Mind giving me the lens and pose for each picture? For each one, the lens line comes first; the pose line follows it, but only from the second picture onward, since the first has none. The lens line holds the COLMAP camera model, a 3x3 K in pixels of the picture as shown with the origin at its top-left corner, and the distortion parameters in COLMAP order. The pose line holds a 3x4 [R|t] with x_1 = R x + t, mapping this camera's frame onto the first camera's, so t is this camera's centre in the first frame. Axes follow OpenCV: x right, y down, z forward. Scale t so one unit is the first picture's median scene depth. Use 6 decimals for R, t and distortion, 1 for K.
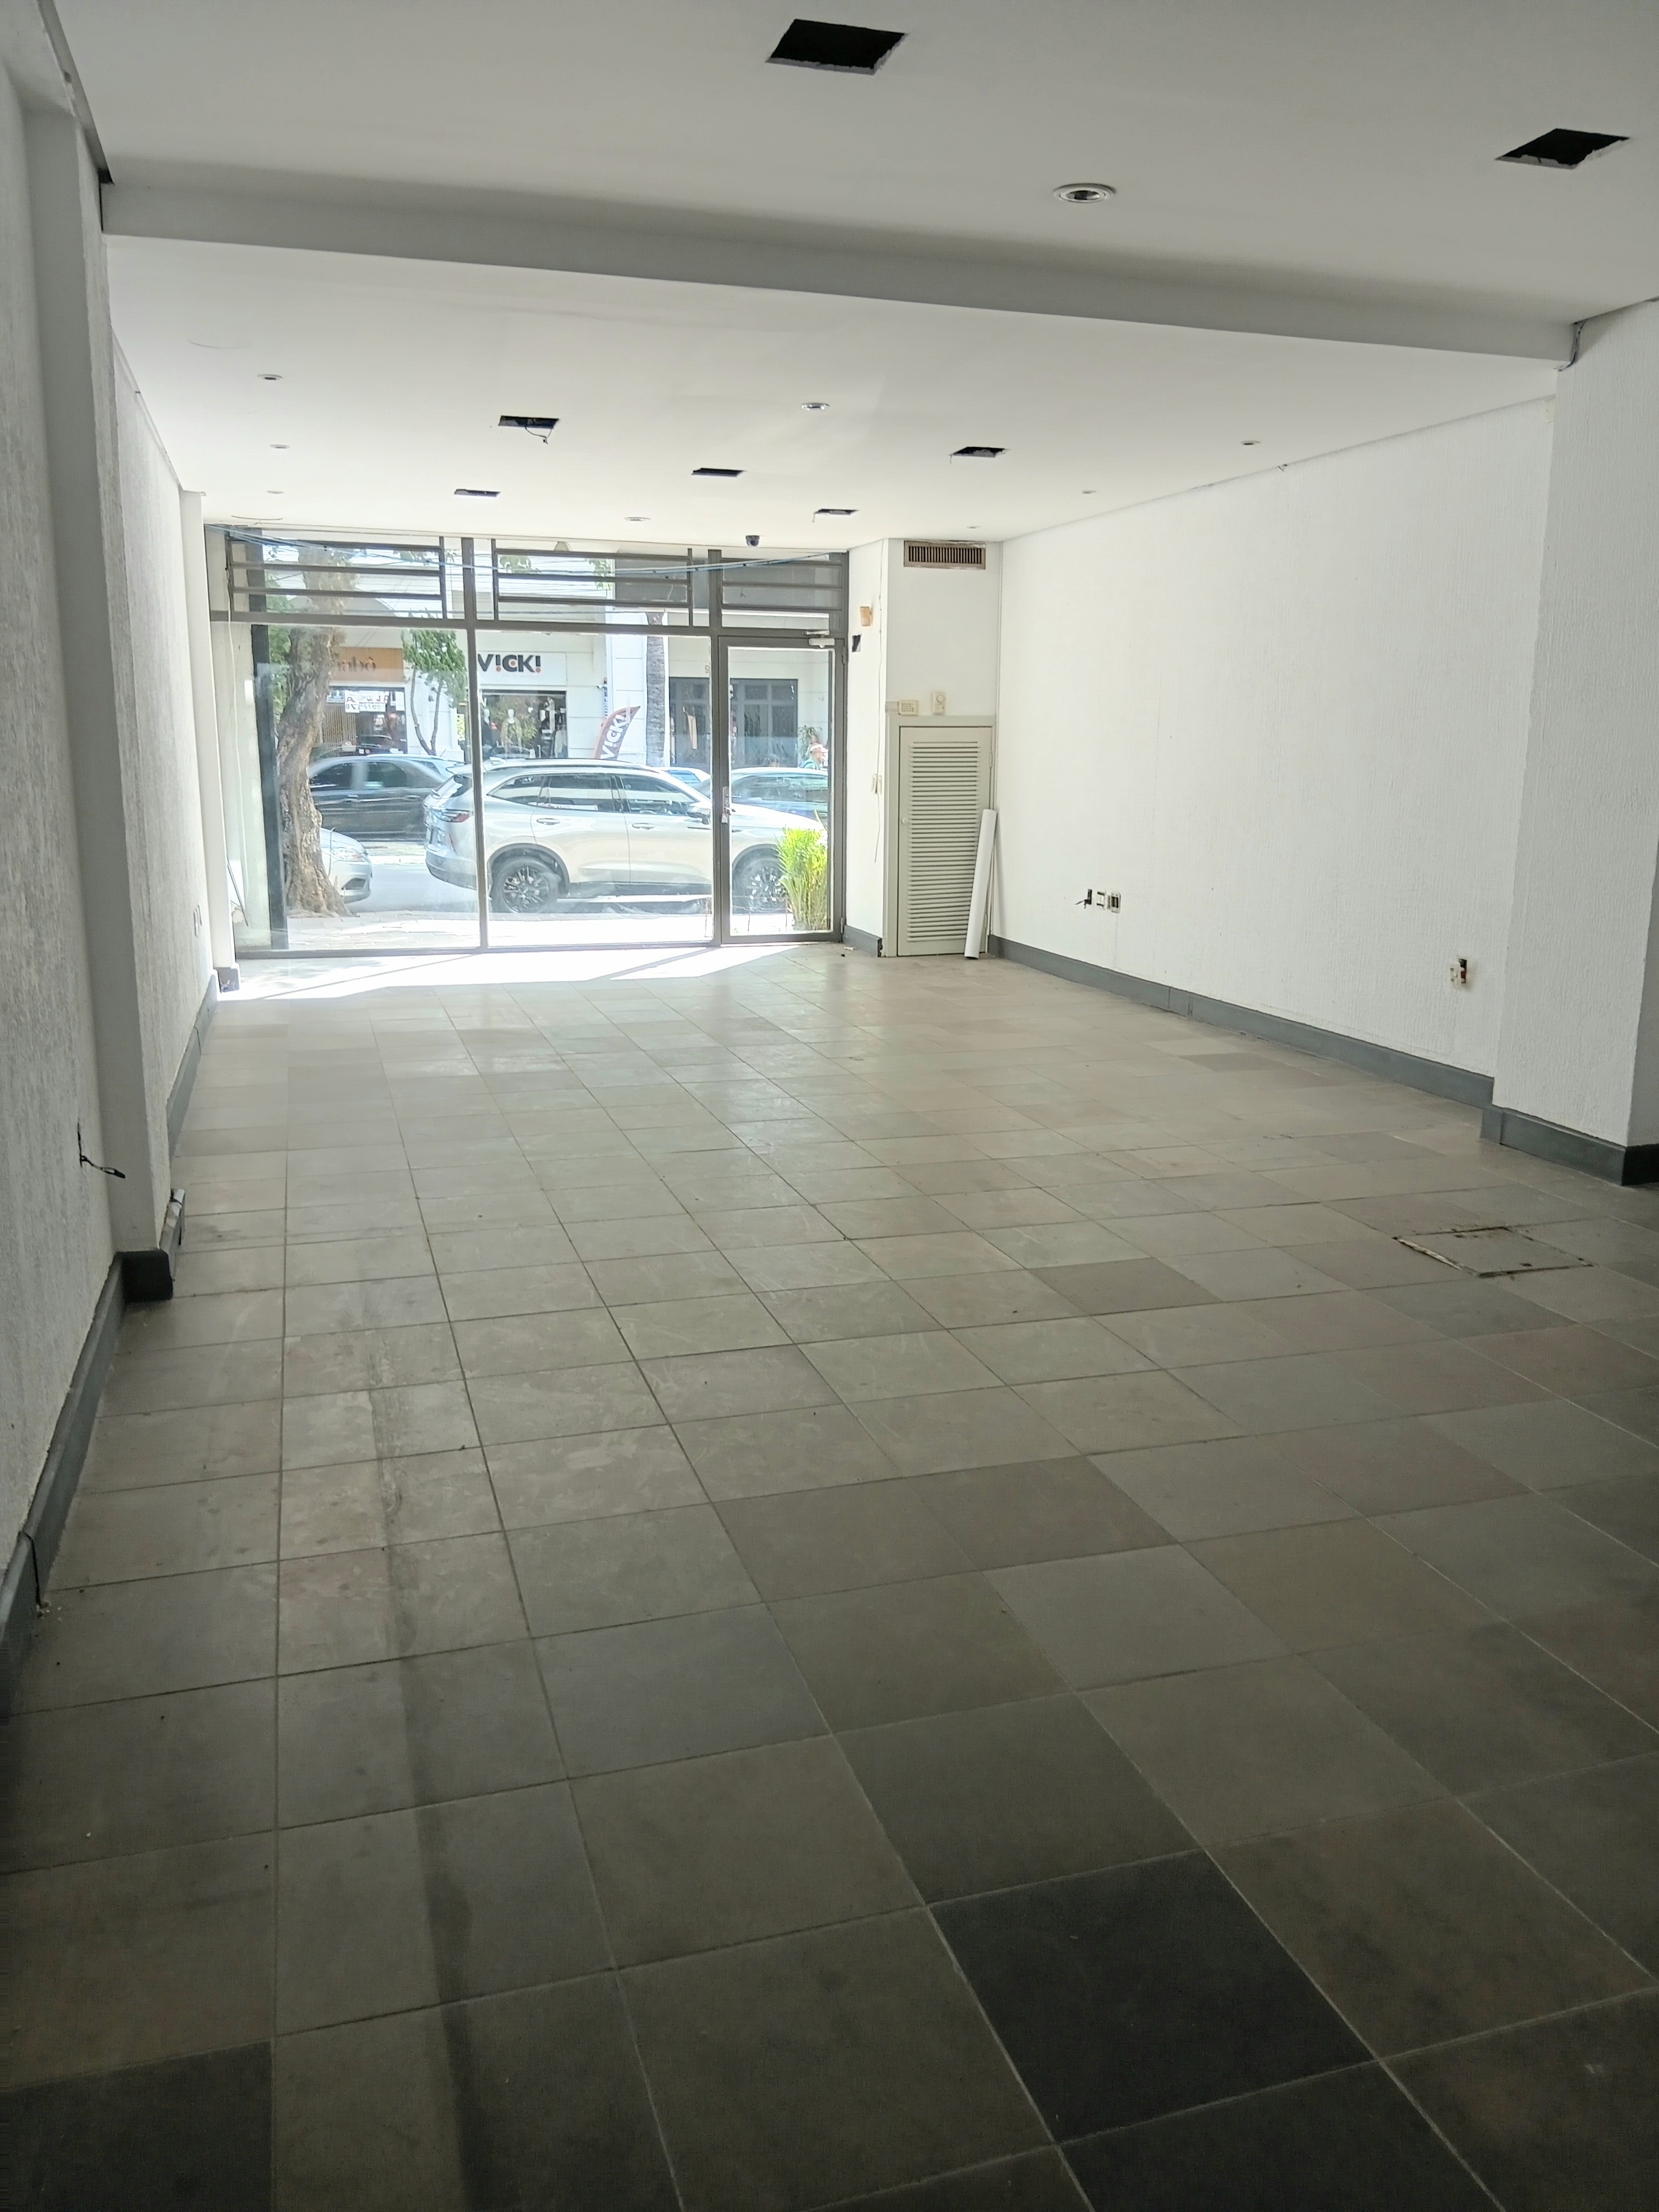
lens RADIAL K [[1695.5, 0, 829.5], [0, 1695.5, 1114.4], [0, 0, 1]] dist [0.059242, -0.124723]
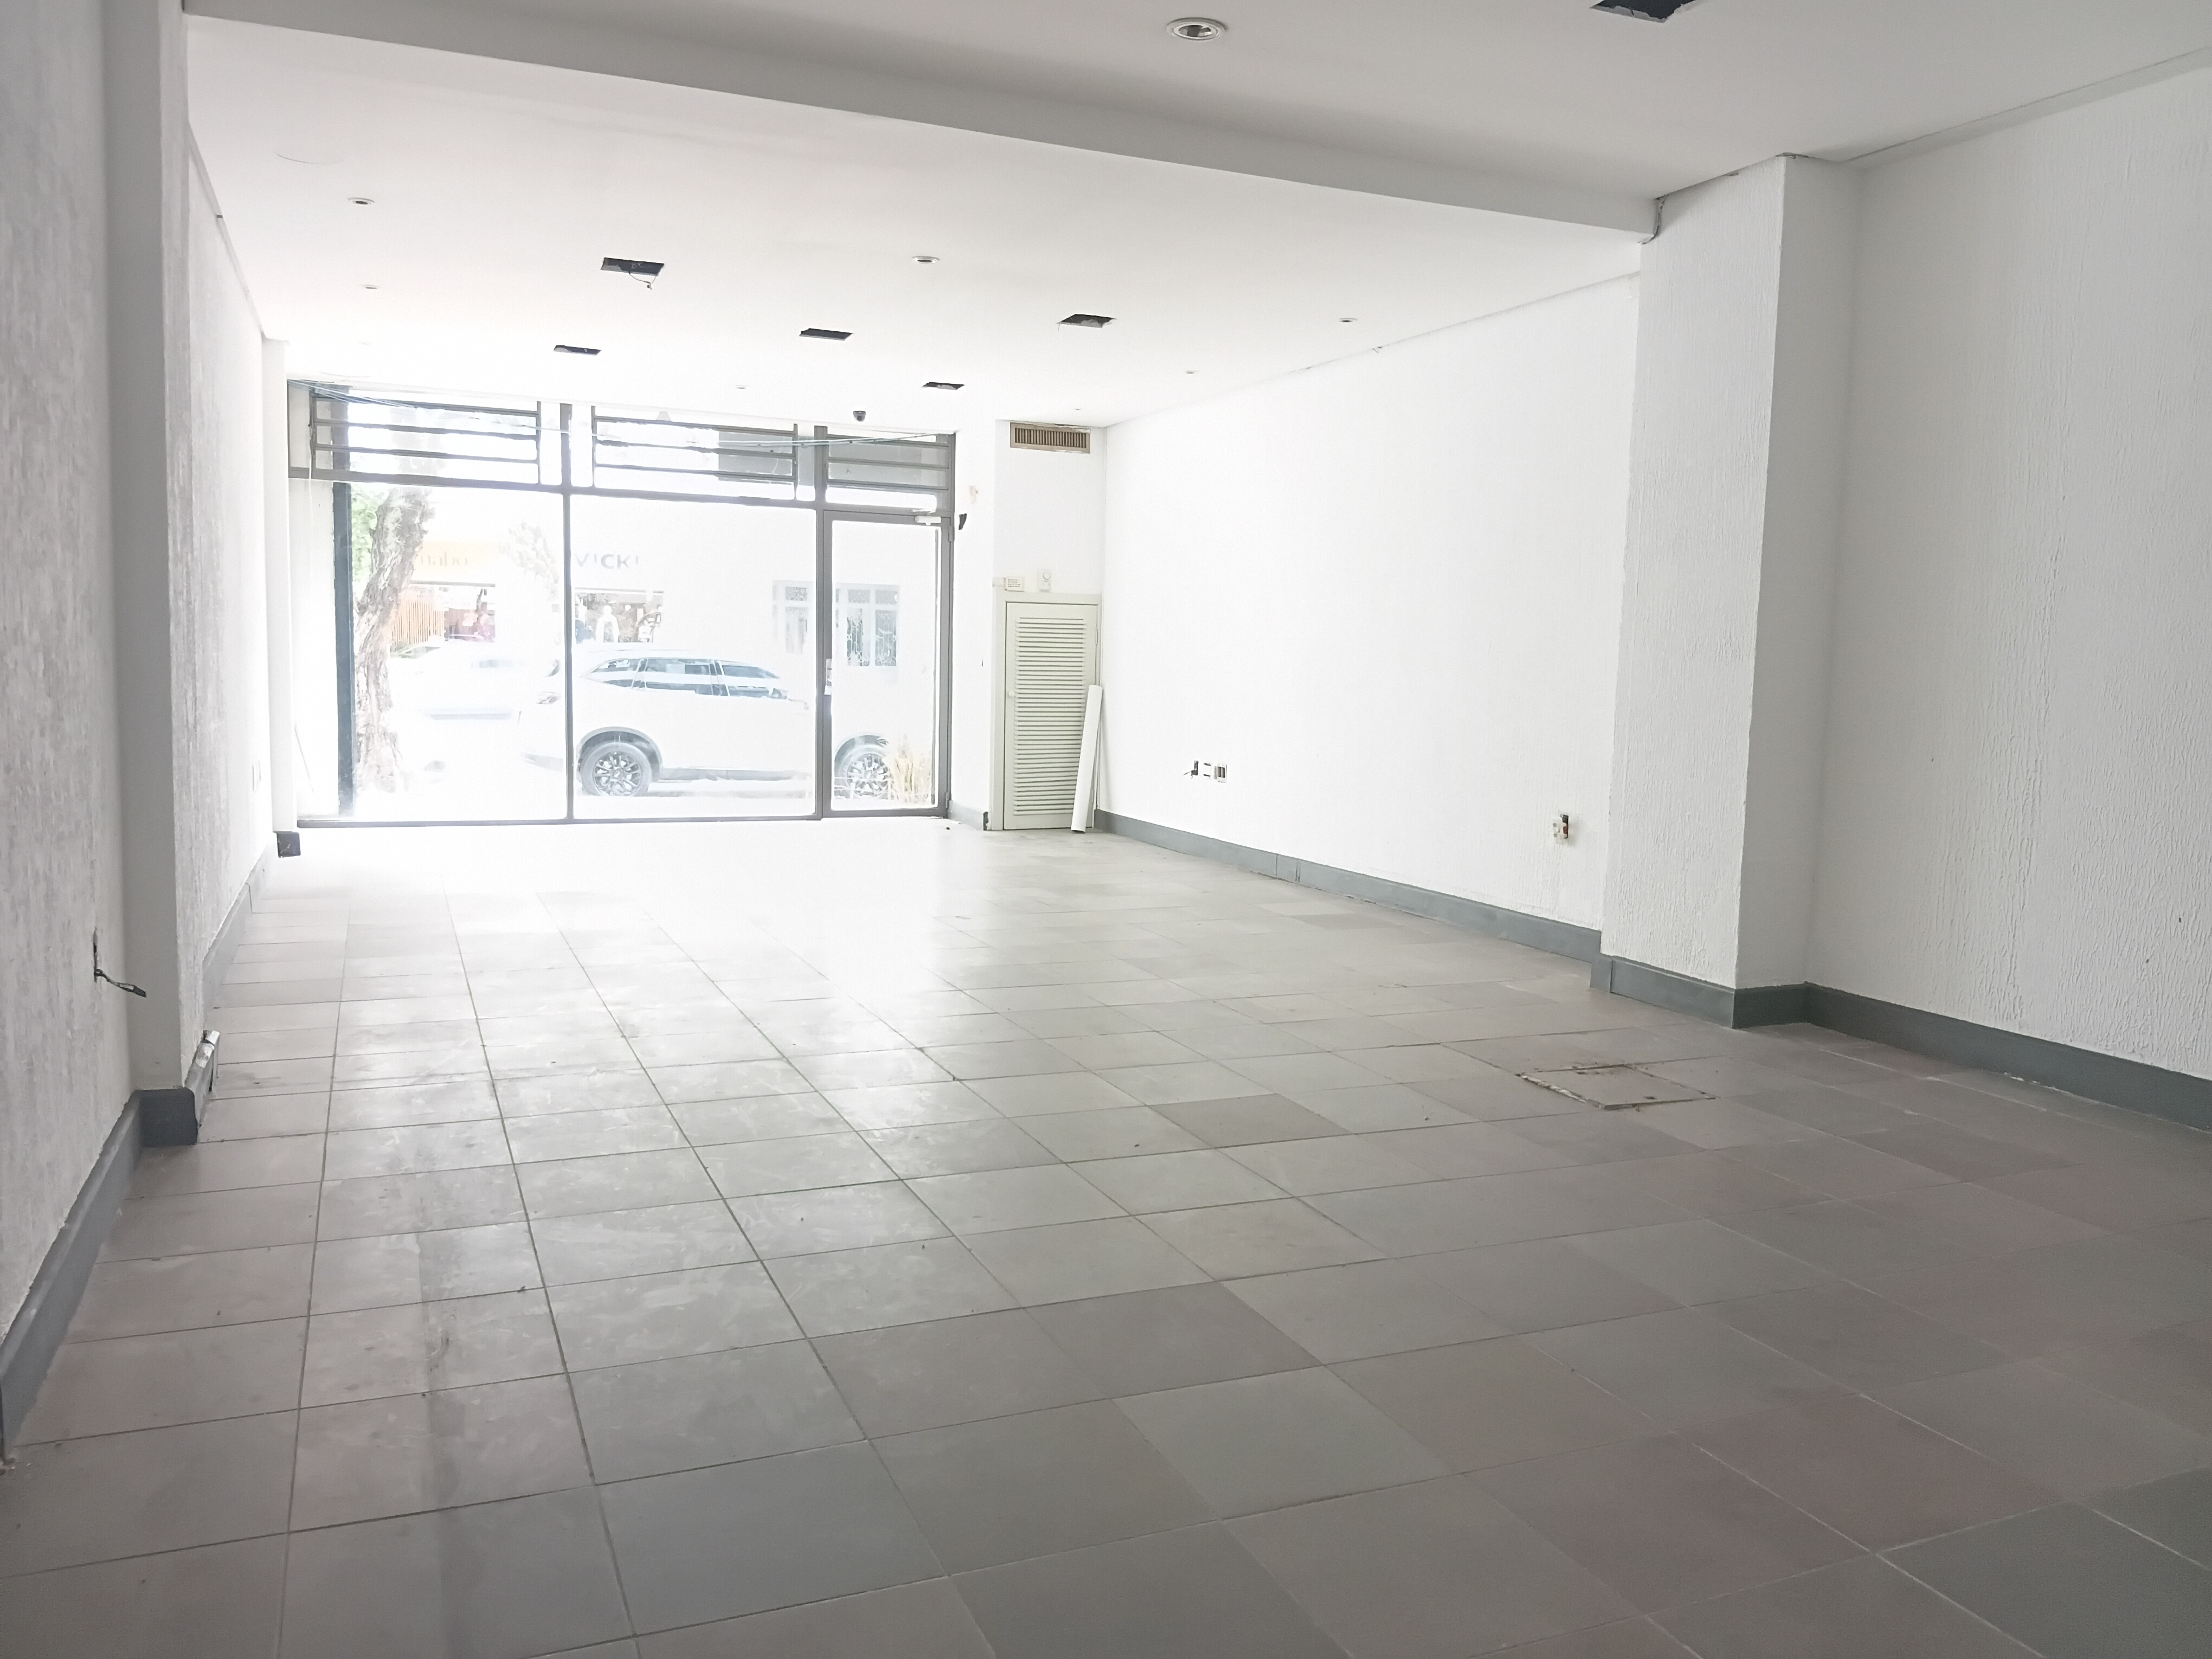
lens RADIAL K [[1695.5, 0, 1110.5], [0, 1695.5, 834.4], [0, 0, 1]] dist [0.059242, -0.124723]
pose [[0.994334, 0.007397, 0.106046, -0.004438], [0.004445, 0.993810, -0.111002, 0.036221], [-0.106211, 0.110845, 0.988146, 0.037793]]
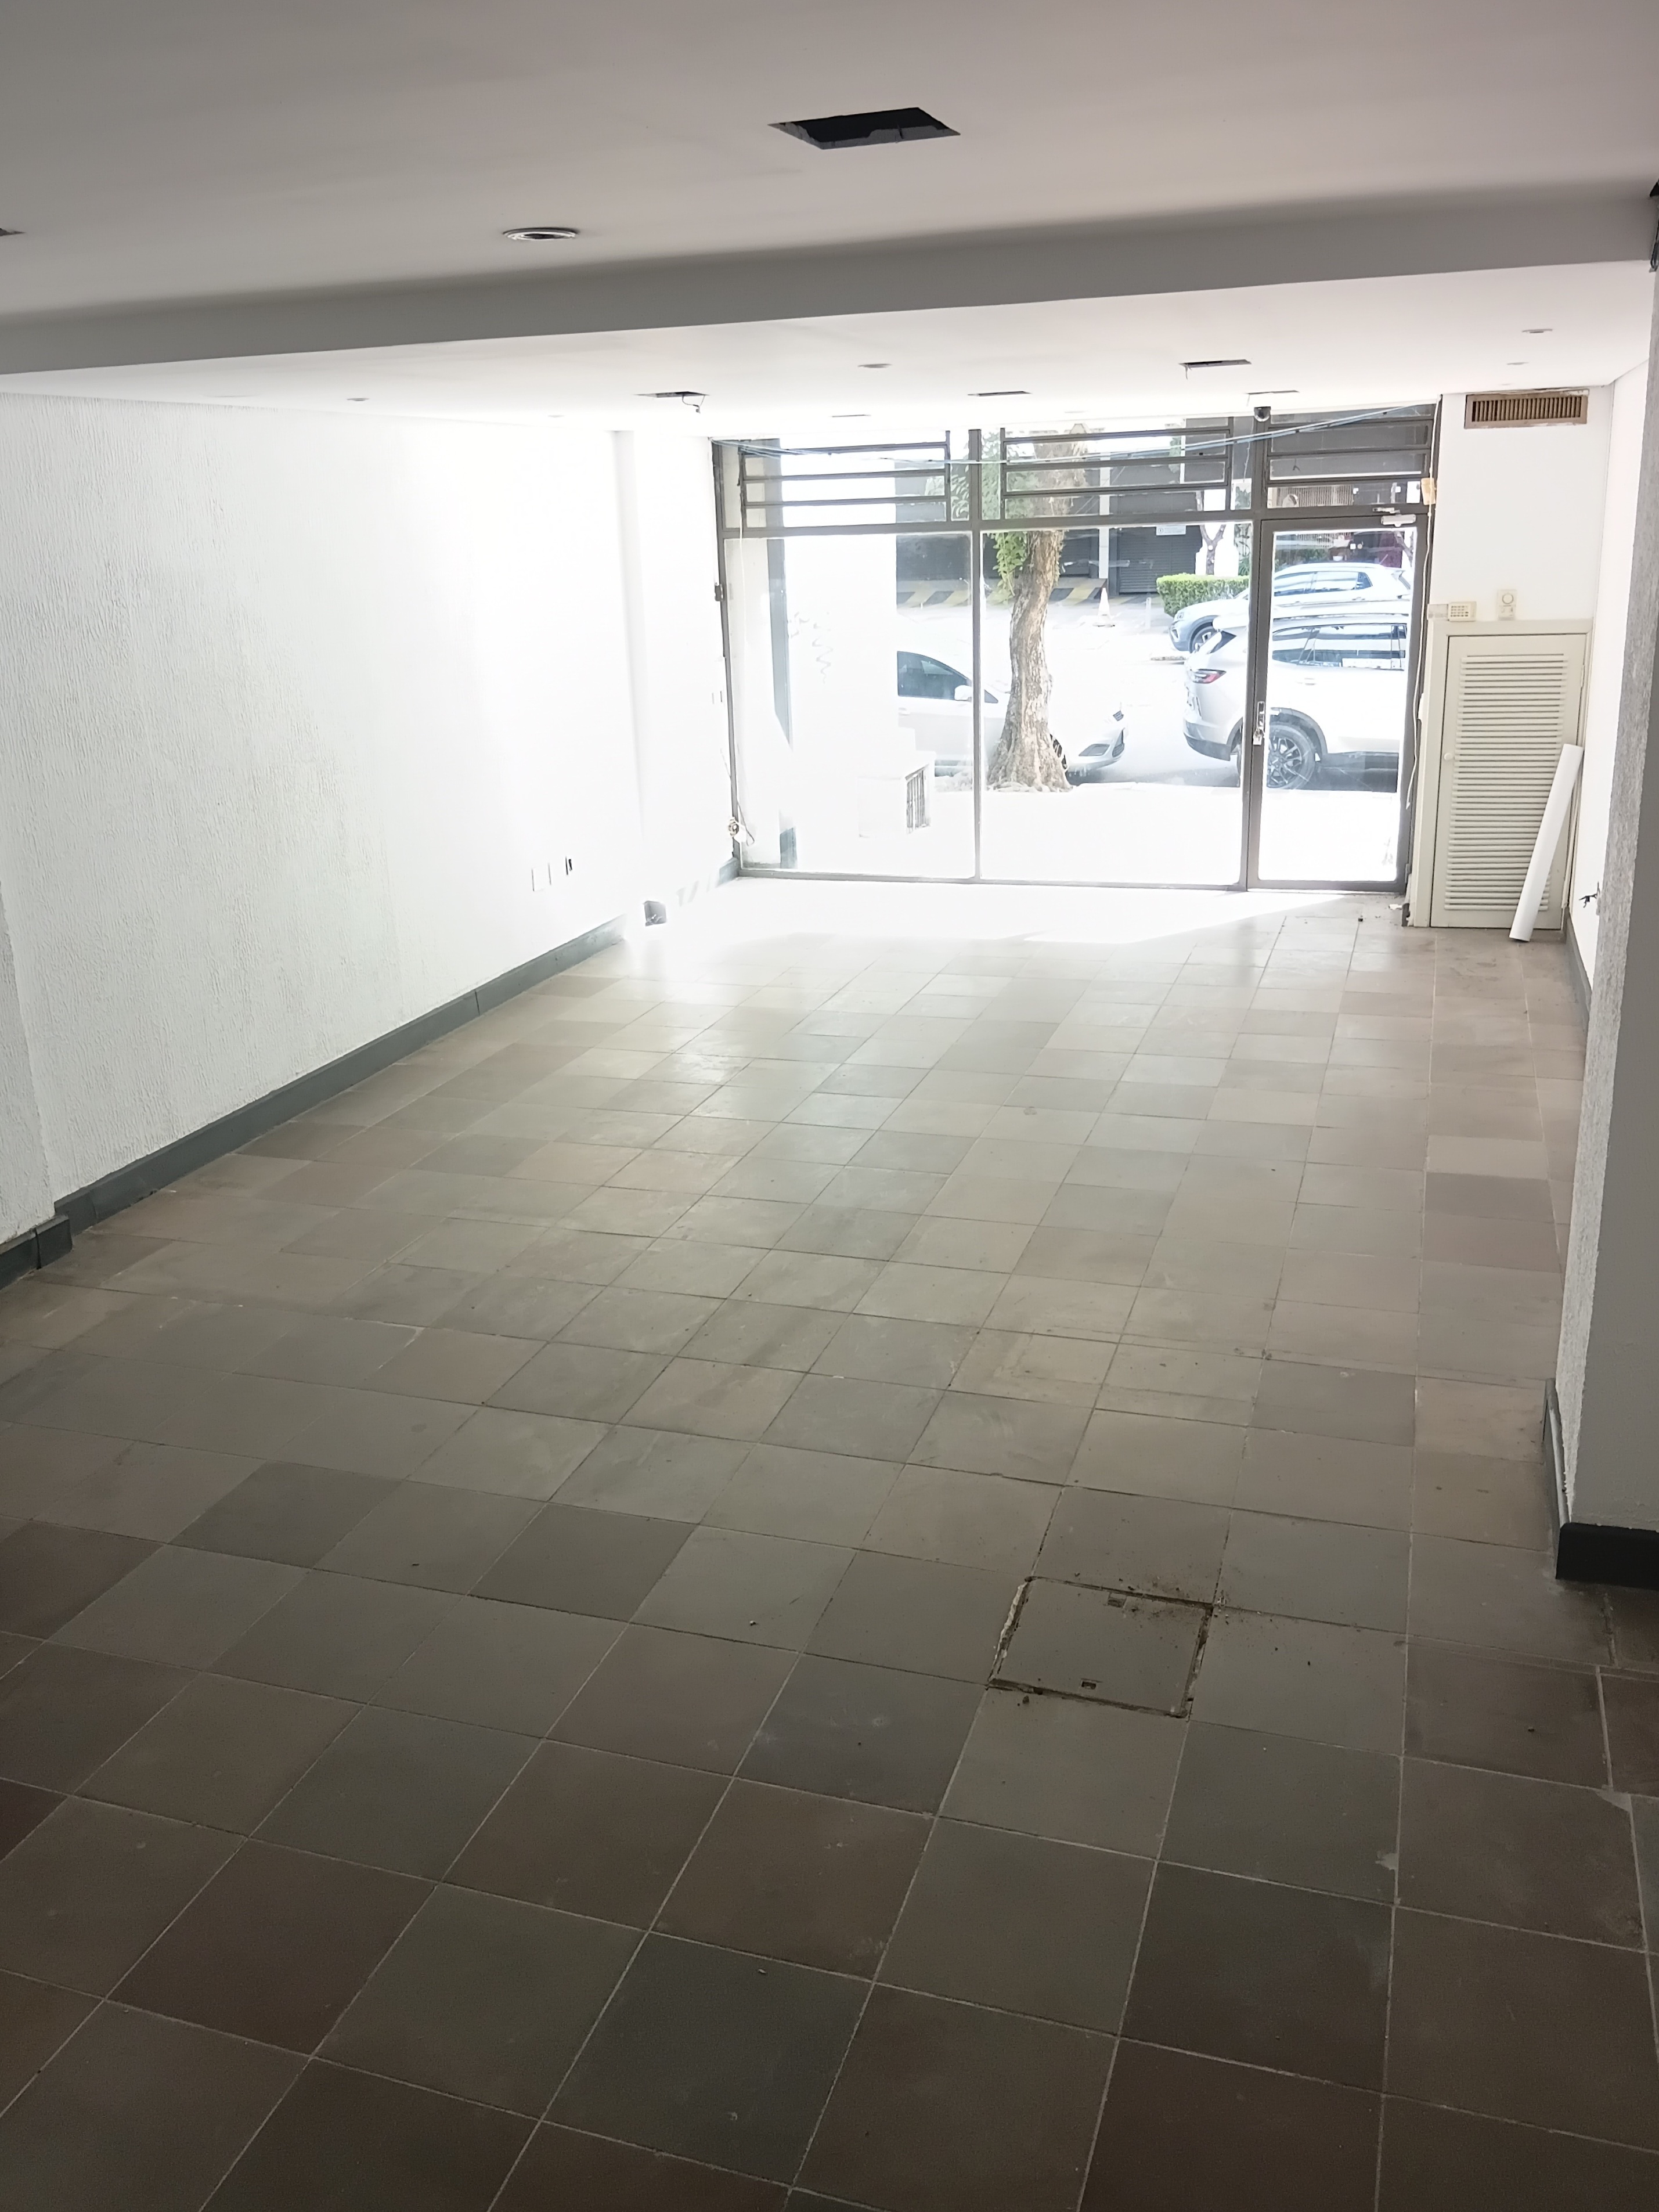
lens RADIAL K [[1821.6, 0, 778.2], [0, 1821.6, 1062.3], [0, 0, 1]] dist [0.037037, -0.081871]
pose [[0.807070, 0.131795, -0.575559, 0.563265], [-0.084356, 0.990508, 0.108524, -0.188888], [0.584399, -0.039035, 0.810527, 0.260480]]
